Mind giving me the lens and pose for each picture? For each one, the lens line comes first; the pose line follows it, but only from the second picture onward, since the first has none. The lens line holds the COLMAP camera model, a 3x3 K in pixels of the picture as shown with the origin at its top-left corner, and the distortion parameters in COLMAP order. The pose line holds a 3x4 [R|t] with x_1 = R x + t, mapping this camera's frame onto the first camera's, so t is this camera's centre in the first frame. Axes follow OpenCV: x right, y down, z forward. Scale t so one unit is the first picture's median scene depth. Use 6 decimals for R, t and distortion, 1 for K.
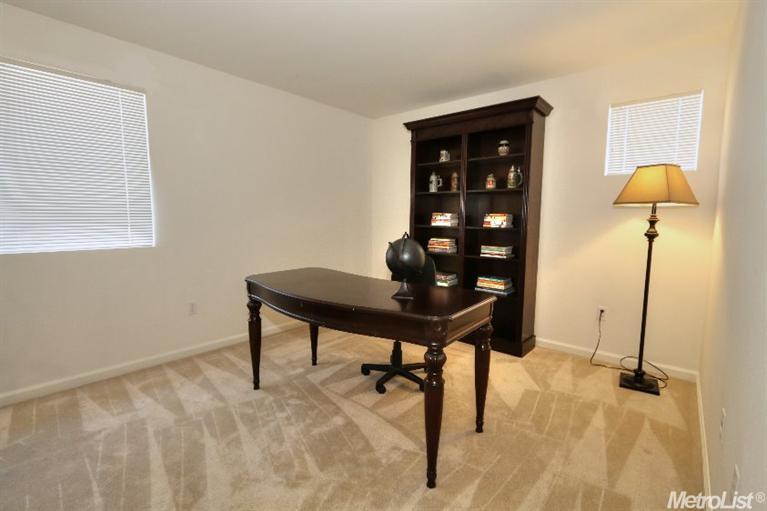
lens RADIAL K [[351.4, 0, 382.4], [0, 351.4, 252.9], [0, 0, 1]] dist [-0.027686, 0.008665]
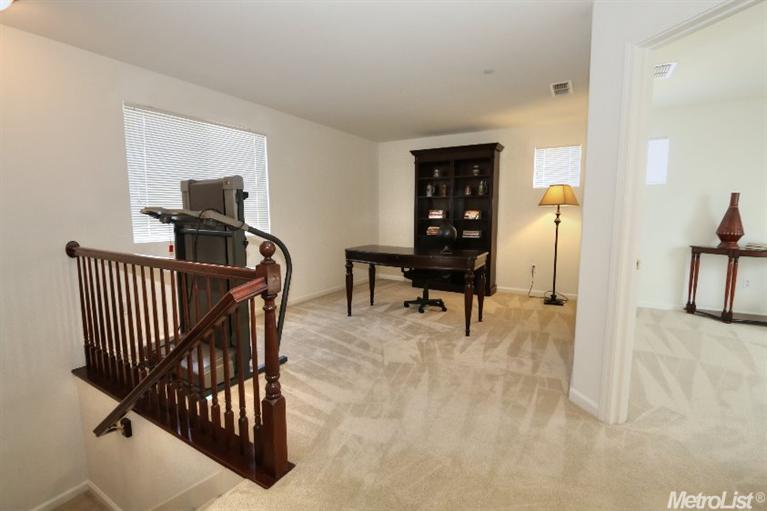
lens RADIAL K [[351.4, 0, 382.4], [0, 351.4, 252.9], [0, 0, 1]] dist [-0.027686, 0.008665]
pose [[0.984925, -0.030197, 0.170324, -0.436355], [0.027406, 0.999449, 0.018718, 0.050392], [-0.170796, -0.013768, 0.985210, -0.631557]]
